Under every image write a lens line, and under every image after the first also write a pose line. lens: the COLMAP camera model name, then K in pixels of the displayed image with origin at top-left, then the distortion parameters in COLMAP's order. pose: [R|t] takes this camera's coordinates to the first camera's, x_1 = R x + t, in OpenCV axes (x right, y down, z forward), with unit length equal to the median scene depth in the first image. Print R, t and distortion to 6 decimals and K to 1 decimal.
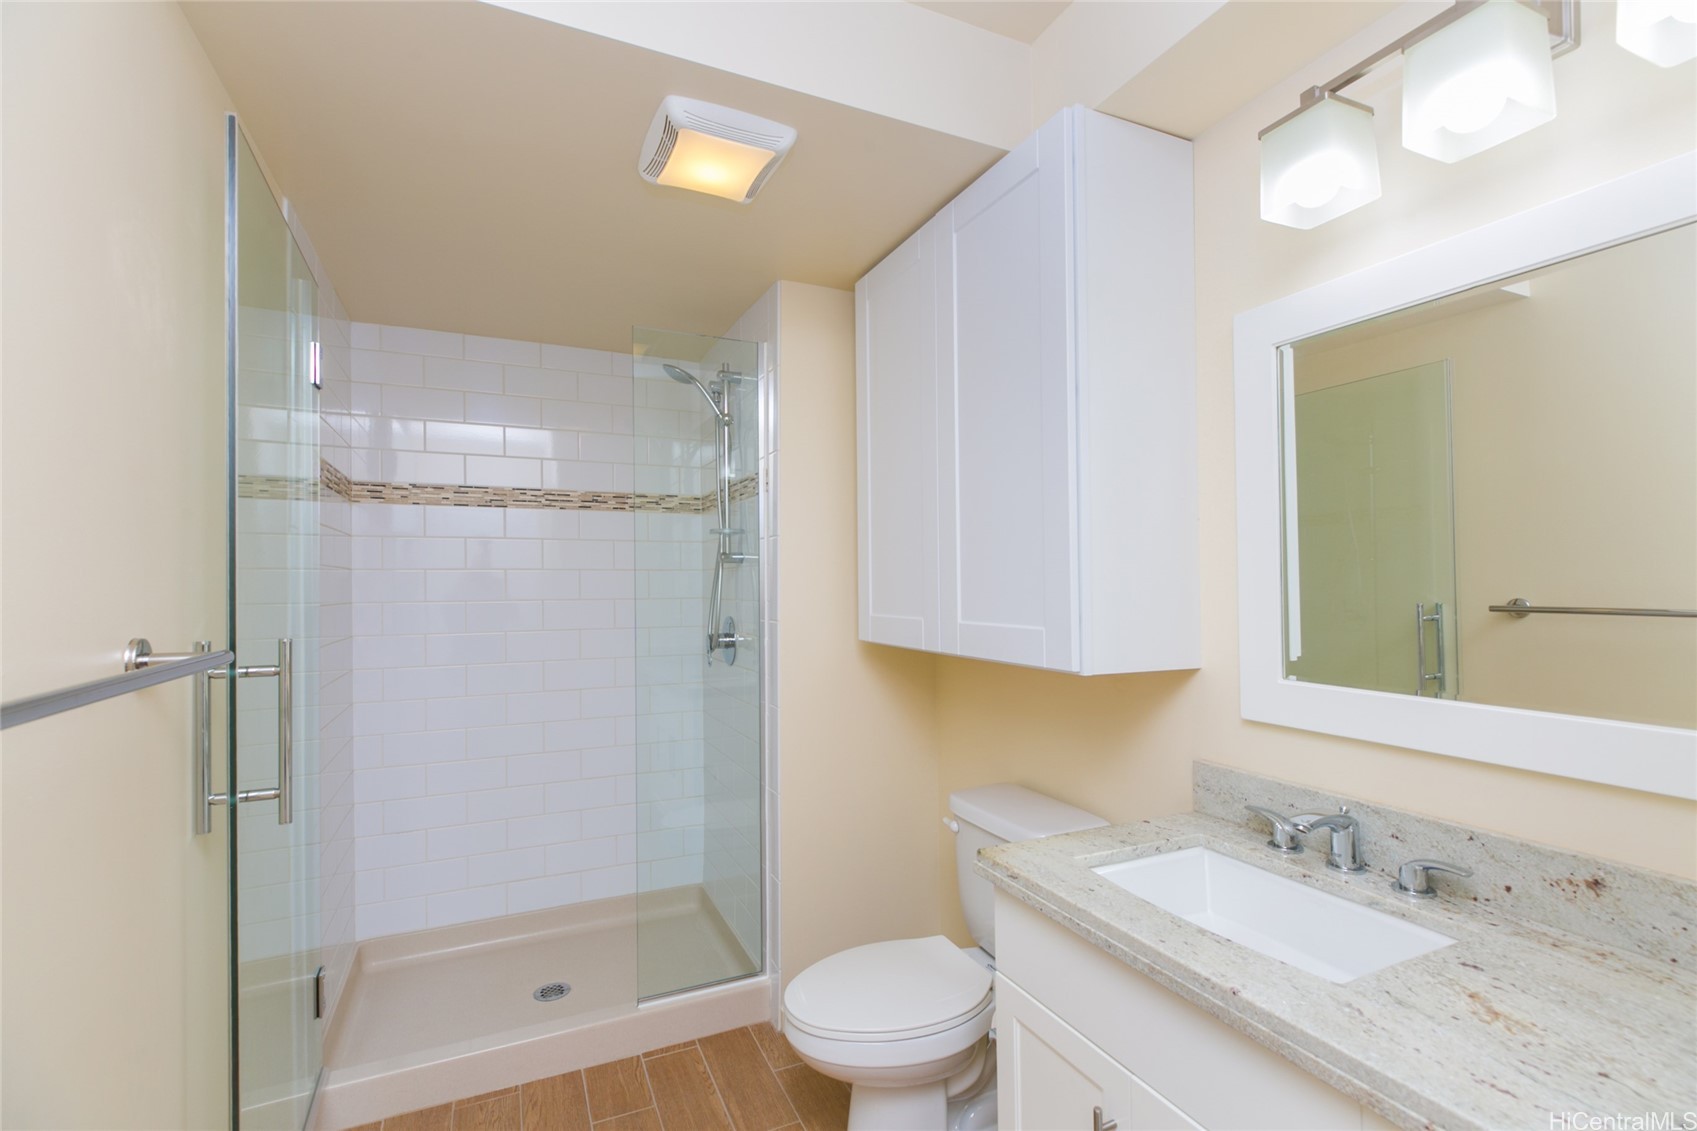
lens RADIAL K [[769.1, 0, 843.7], [0, 769.1, 564.0], [0, 0, 1]] dist [0.001903, -0.002179]
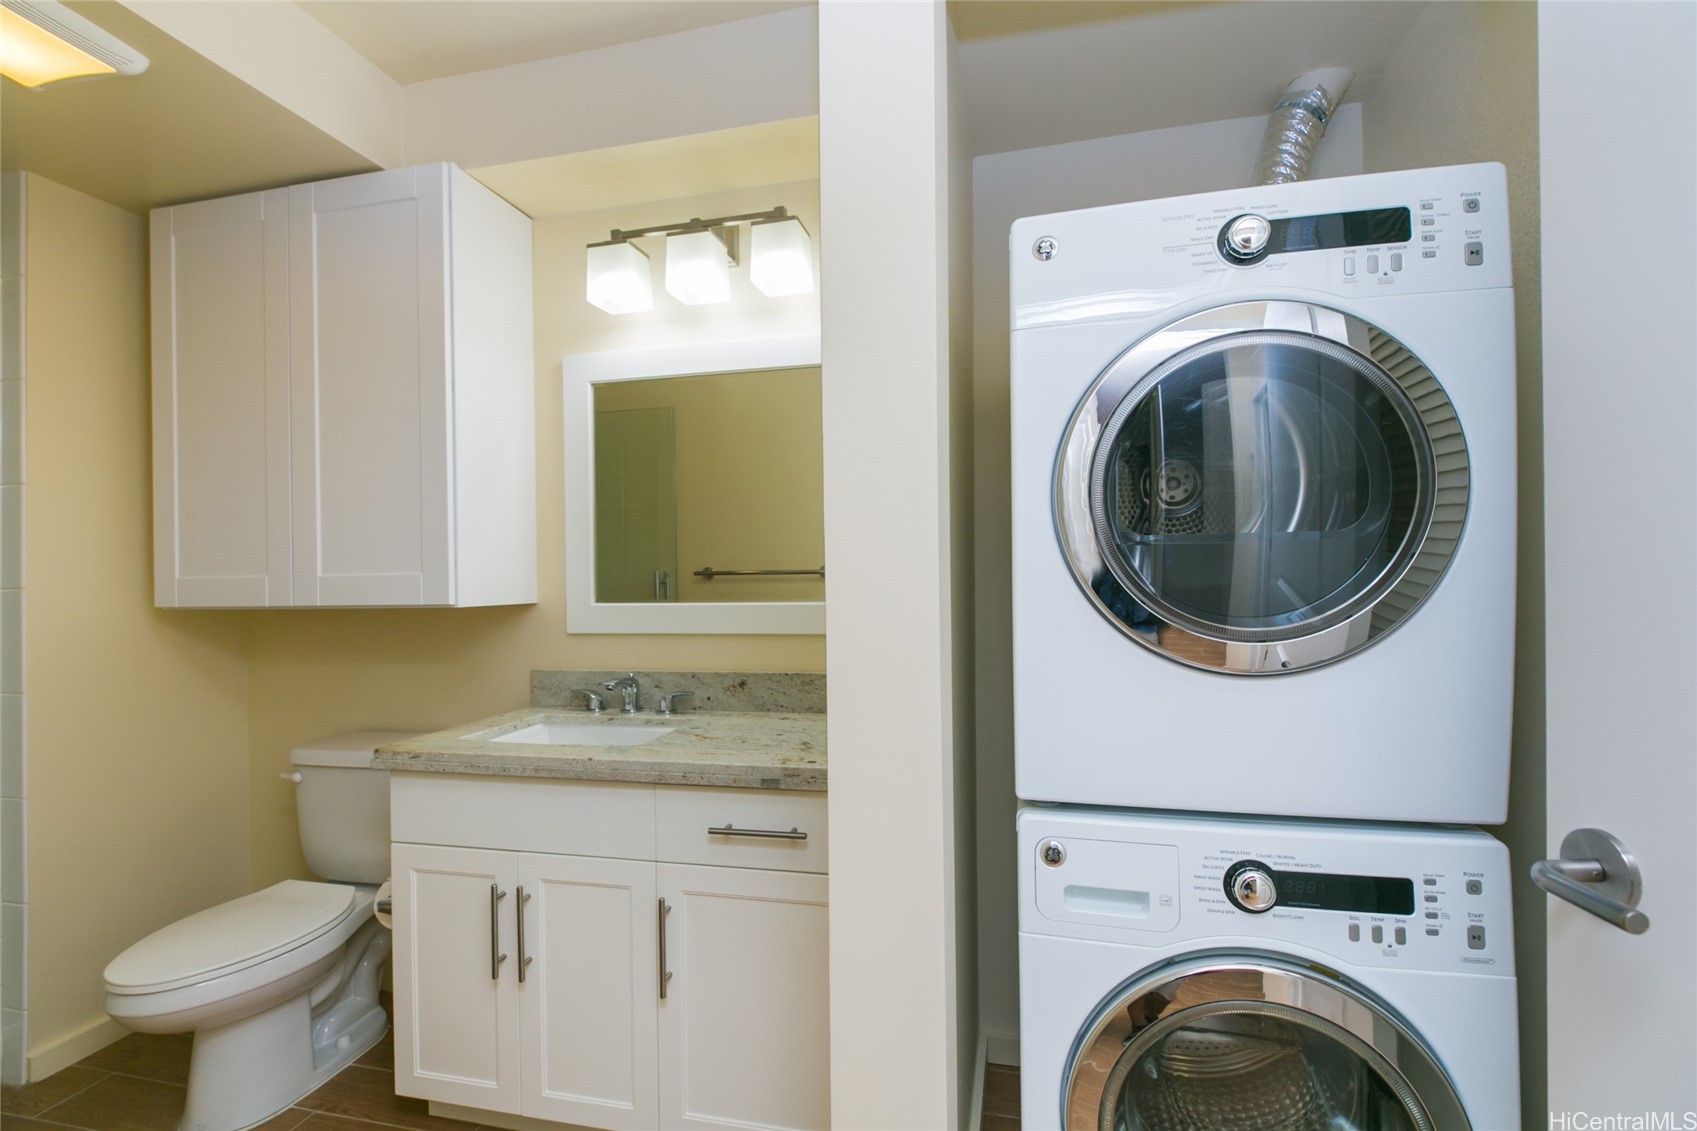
lens RADIAL K [[769.1, 0, 854.2], [0, 769.1, 560.4], [0, 0, 1]] dist [0.001903, -0.002179]
pose [[0.609500, 0.013753, 0.792667, -0.352626], [-0.008862, 0.999905, -0.010535, 0.083134], [-0.792737, -0.000603, 0.609564, -0.365441]]
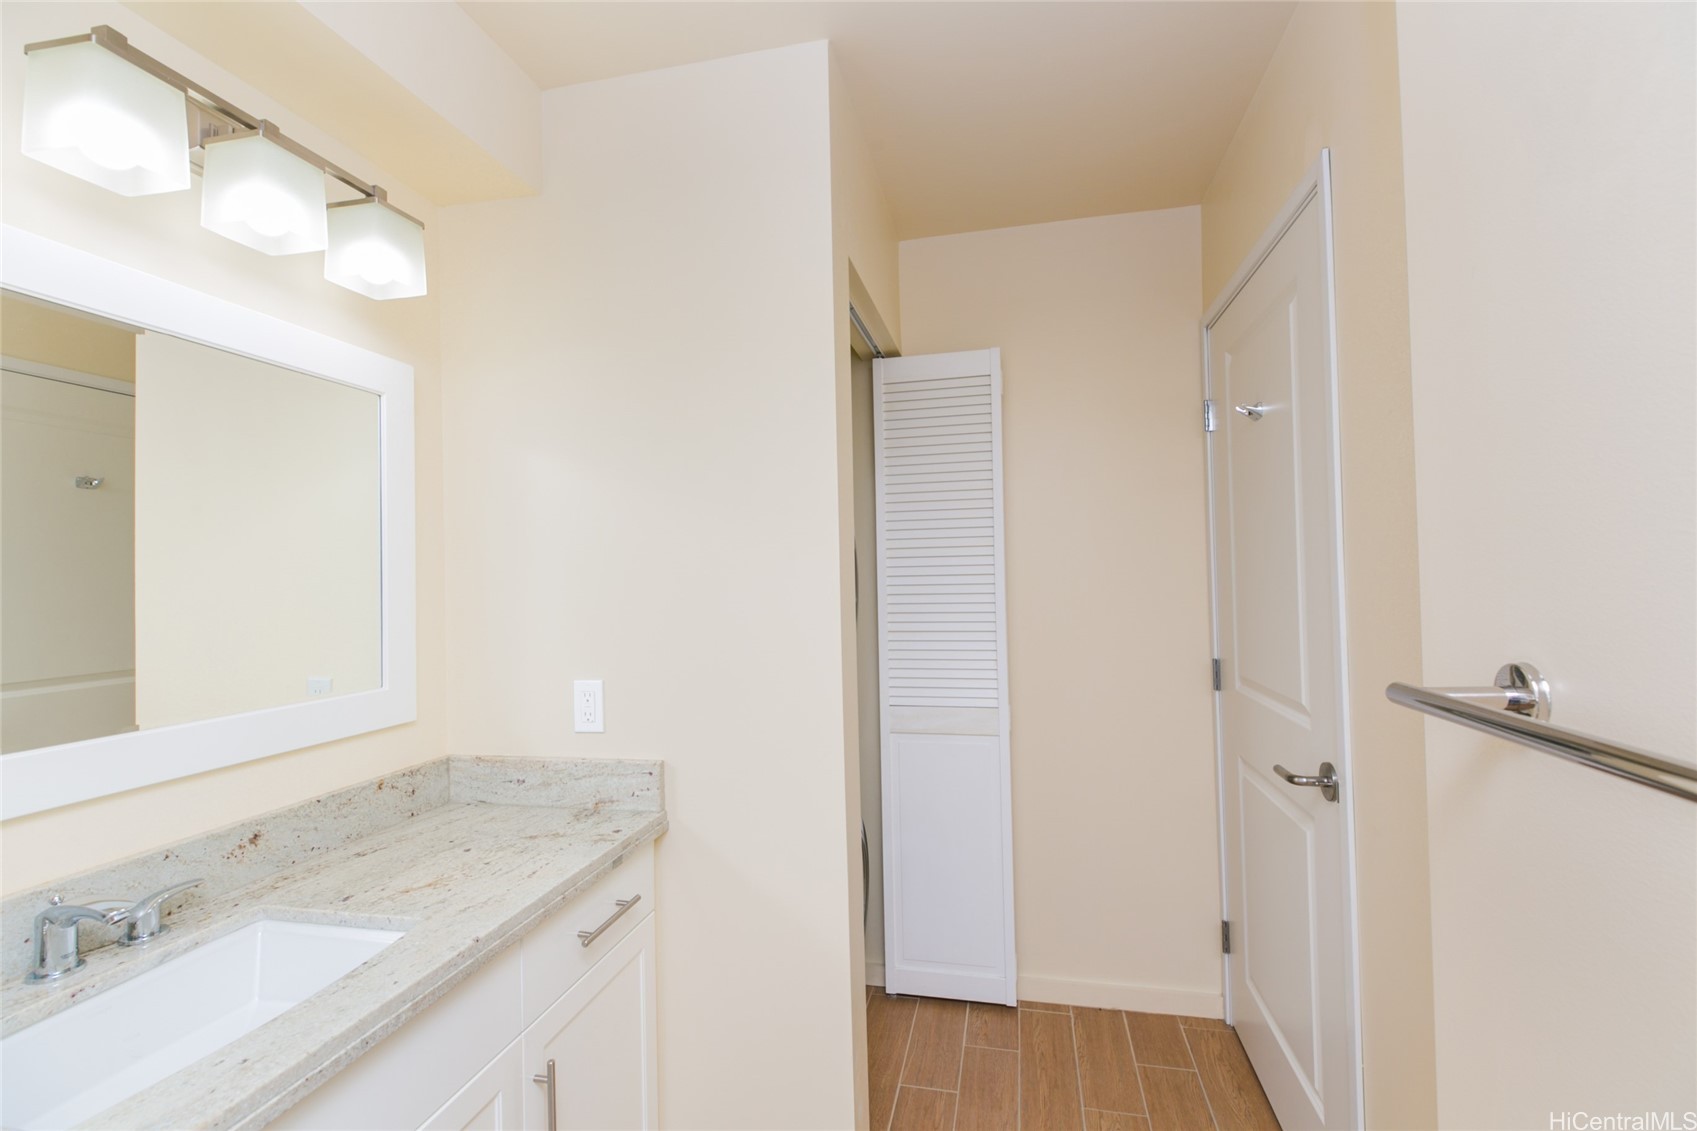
lens RADIAL K [[769.1, 0, 858.6], [0, 769.1, 567.1], [0, 0, 1]] dist [0.001903, -0.002179]
pose [[-0.808669, 0.035569, 0.587188, -0.485612], [0.016649, 0.999154, -0.037594, 0.018150], [-0.588028, -0.020625, -0.808577, 1.123567]]
